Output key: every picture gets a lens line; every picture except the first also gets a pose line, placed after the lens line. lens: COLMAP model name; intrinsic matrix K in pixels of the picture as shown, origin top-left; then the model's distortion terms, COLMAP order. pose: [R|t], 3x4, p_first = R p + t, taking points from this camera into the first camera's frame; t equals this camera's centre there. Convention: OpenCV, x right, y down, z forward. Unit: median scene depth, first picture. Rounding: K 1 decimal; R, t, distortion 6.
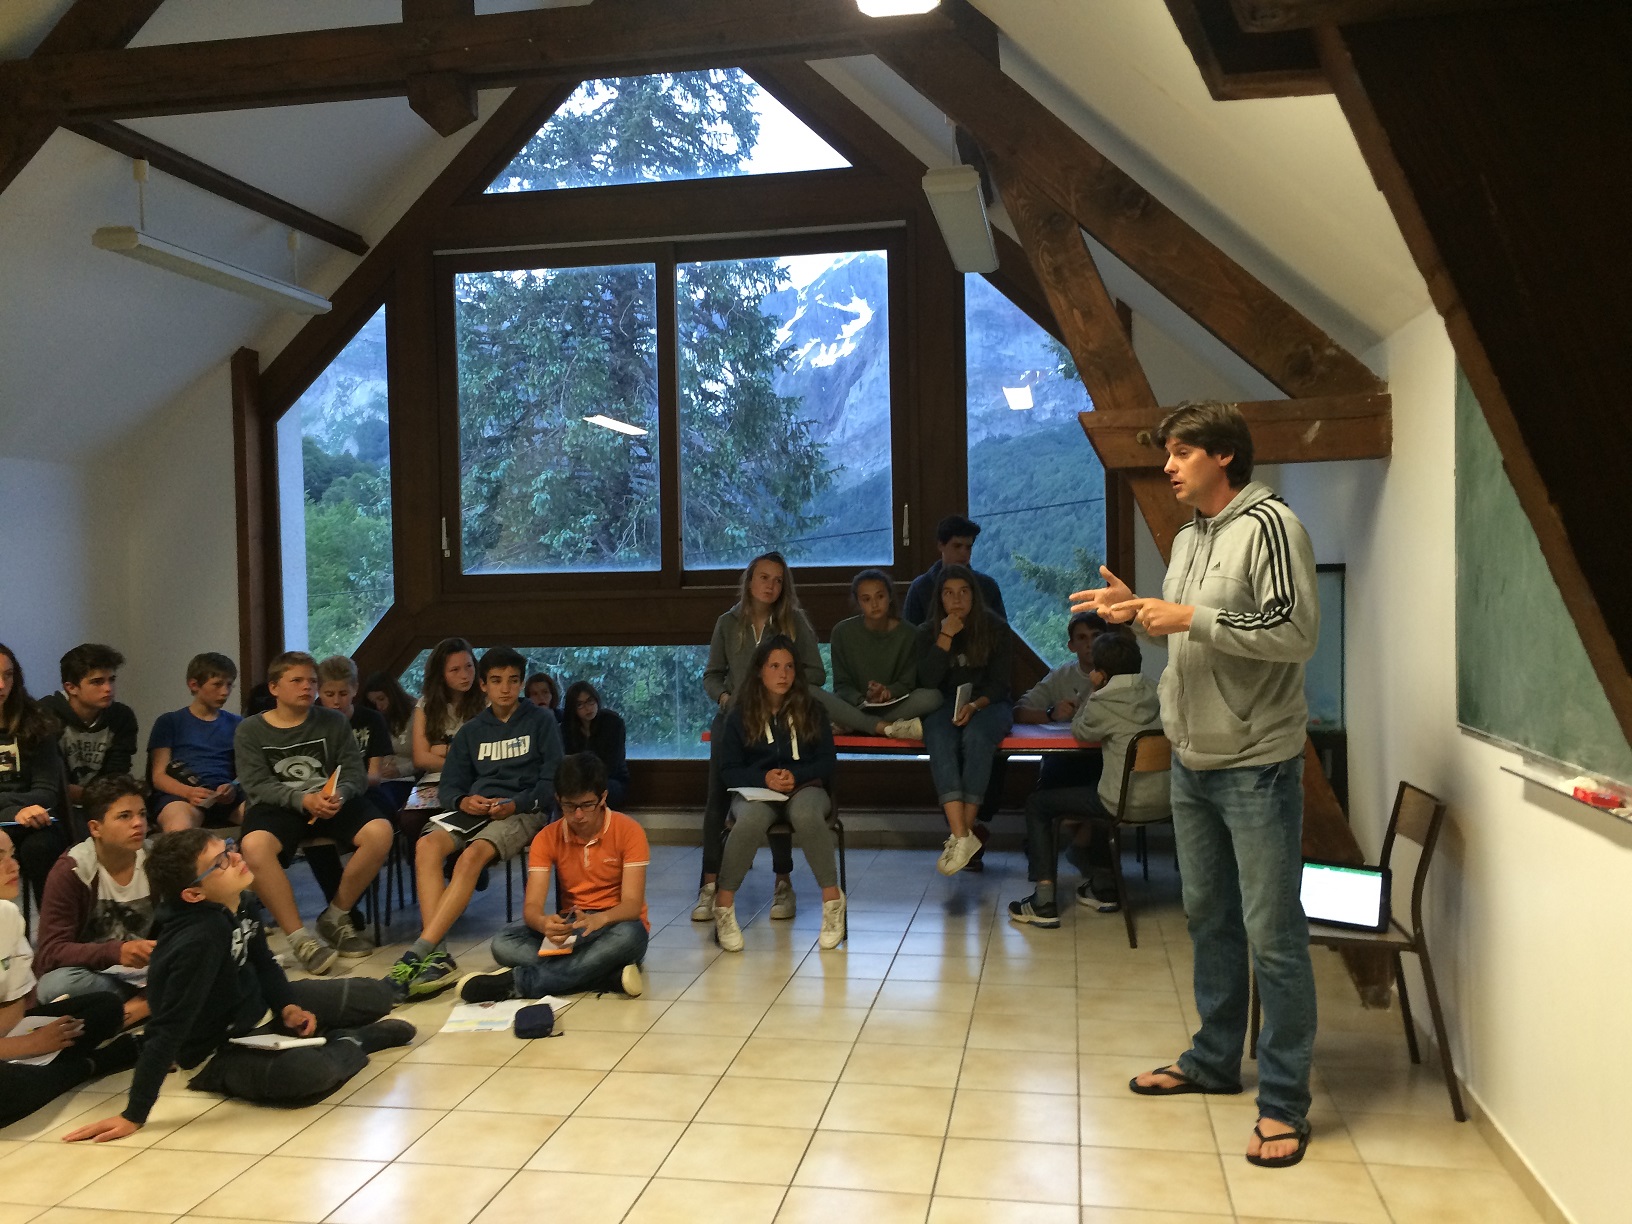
lens RADIAL K [[1379.4, 0, 816.3], [0, 1379.4, 605.6], [0, 0, 1]] dist [0.082358, -0.117944]
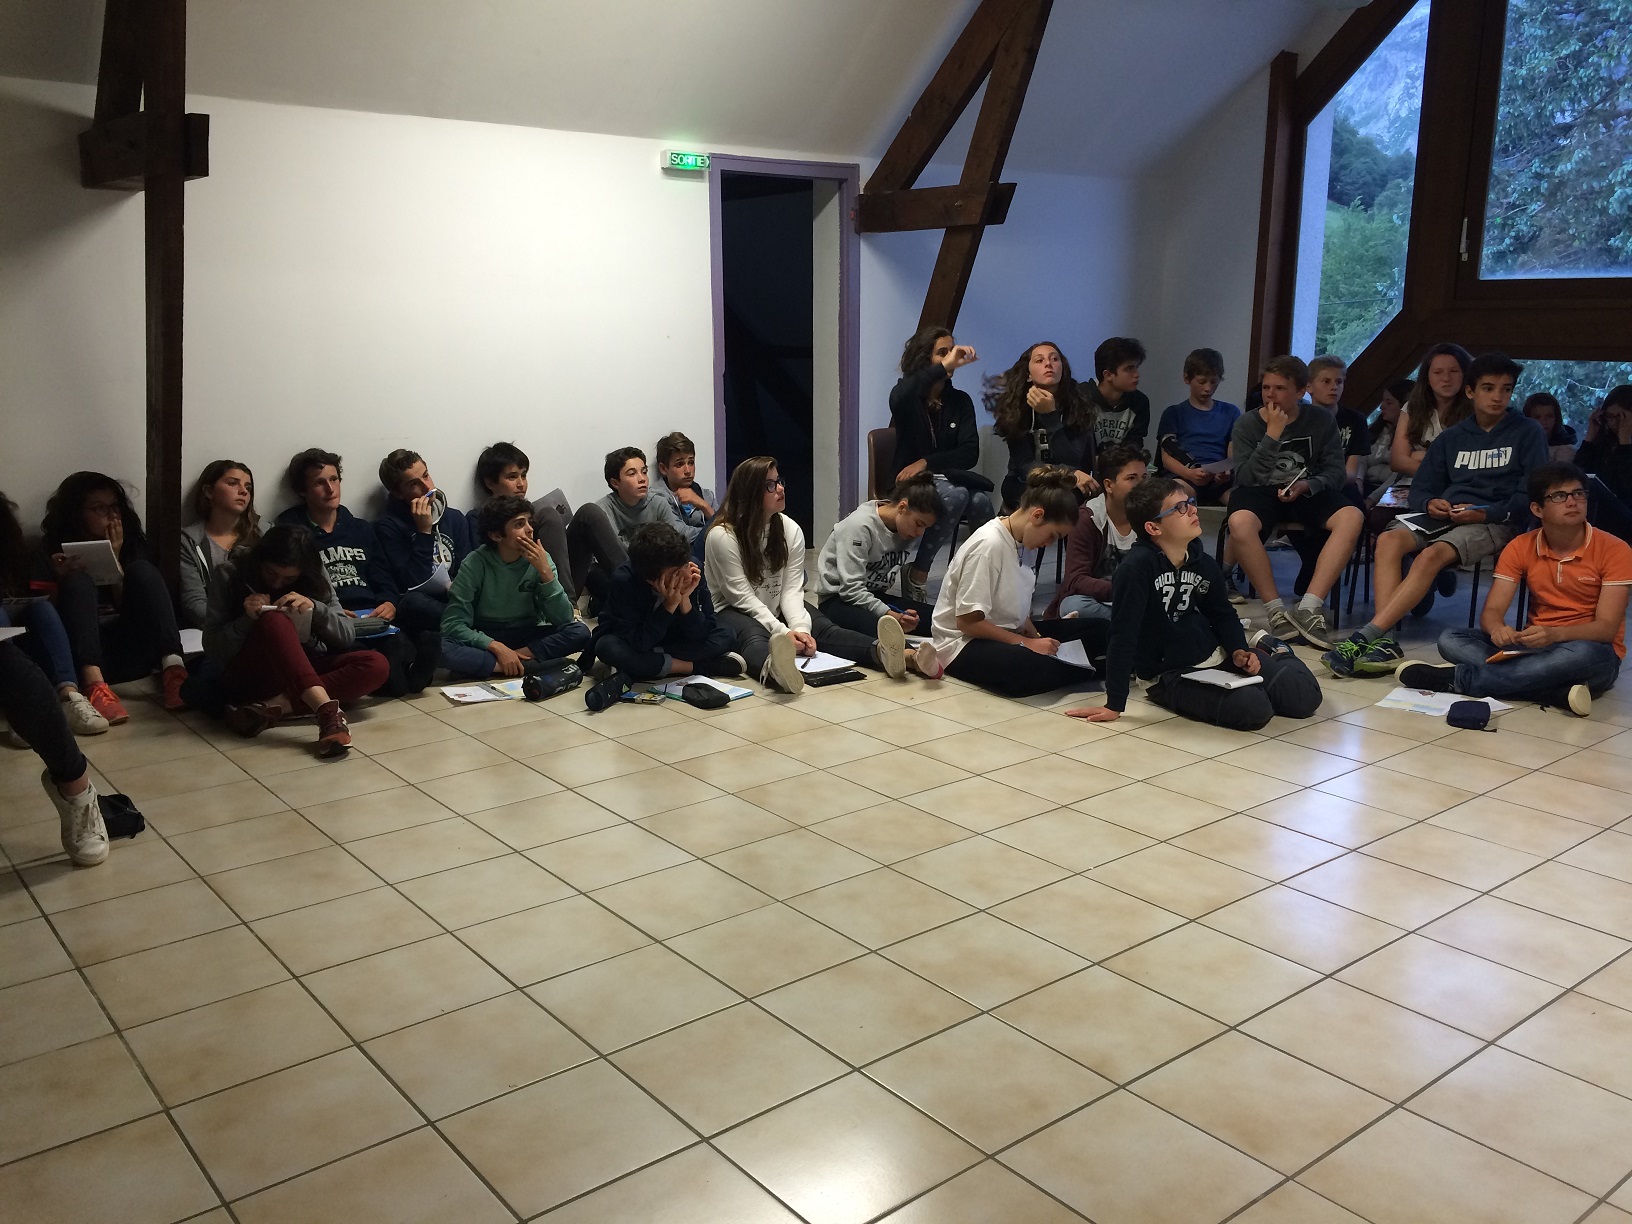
lens RADIAL K [[1377.5, 0, 816.0], [0, 1377.5, 612.0], [0, 0, 1]] dist [0.061118, -0.058233]
pose [[0.760161, 0.159150, -0.629941, 0.060849], [-0.025880, 0.976184, 0.215395, 0.008453], [0.649219, -0.147431, 0.746176, -0.076854]]
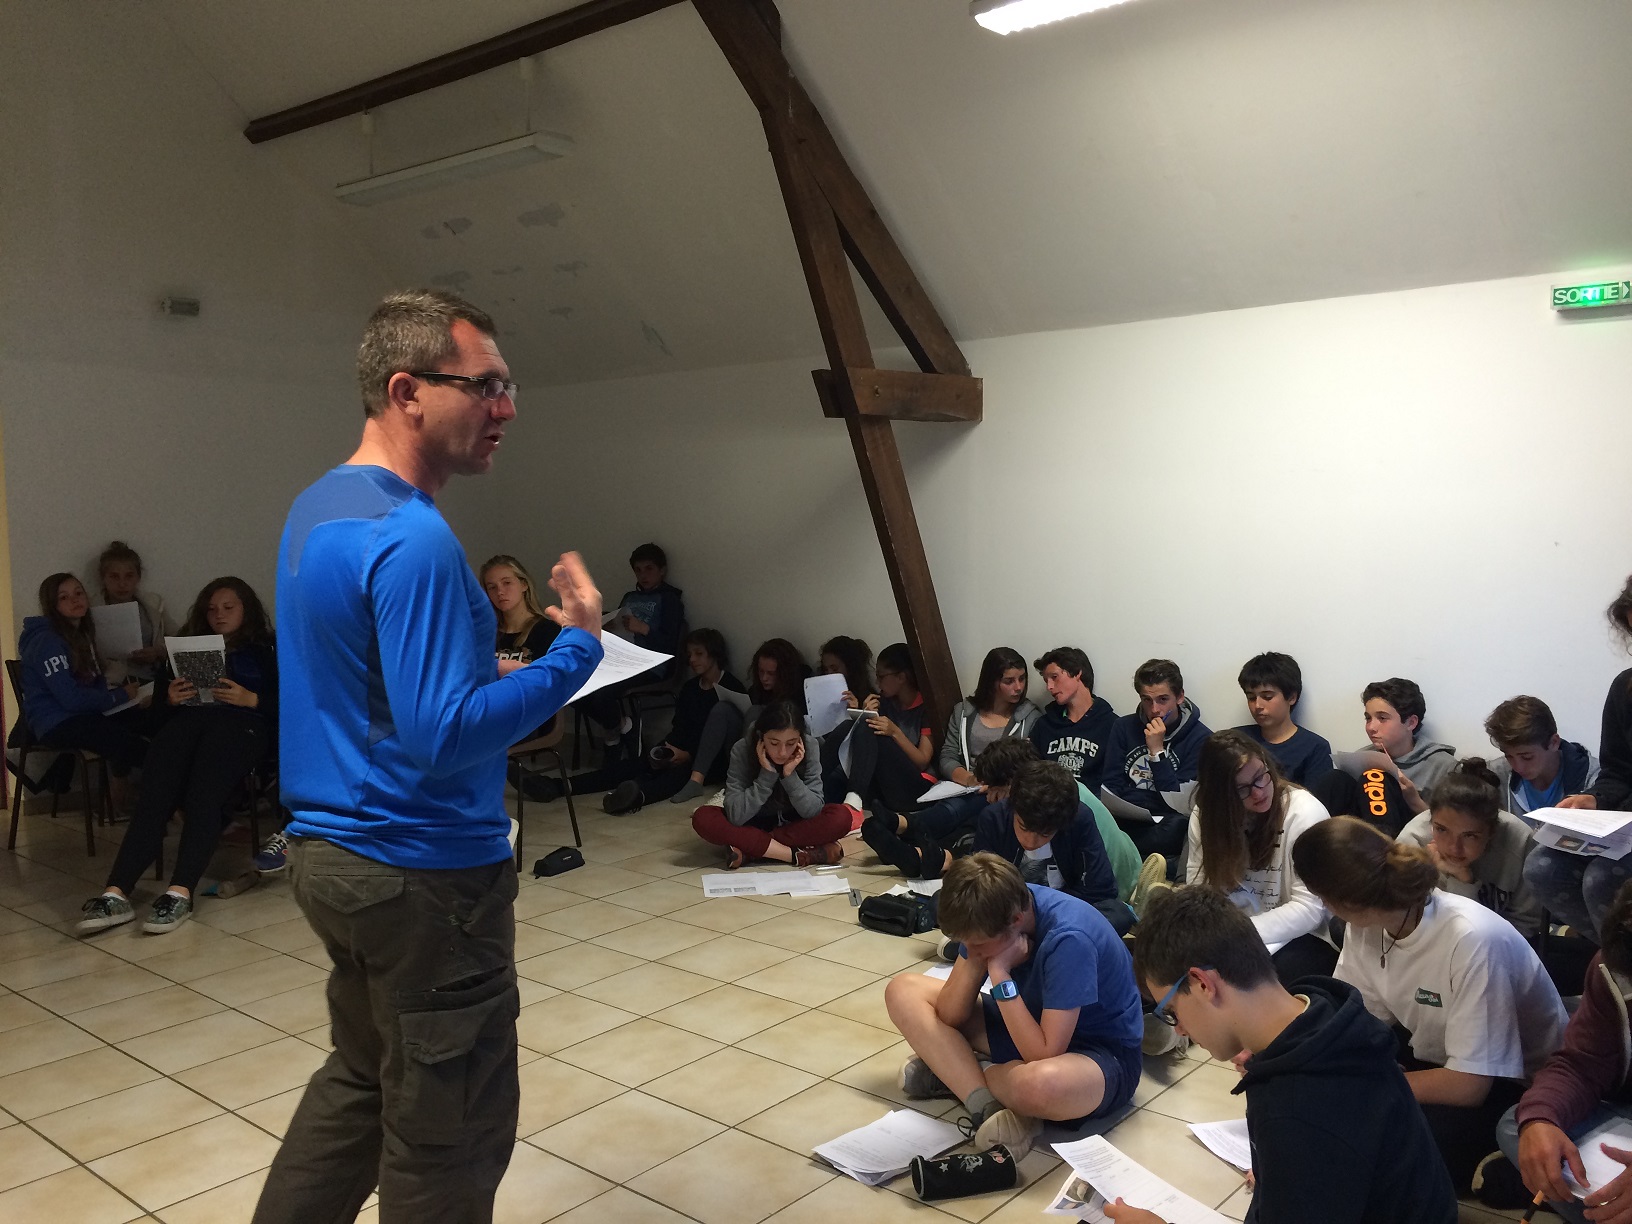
lens RADIAL K [[1361.8, 0, 816.0], [0, 1361.8, 612.0], [0, 0, 1]] dist [0.000593, 0.004018]
pose [[-0.499214, 0.098124, -0.860905, 0.115592], [0.015448, 0.994417, 0.104383, -0.015780], [0.866341, 0.038810, -0.497943, 0.857667]]
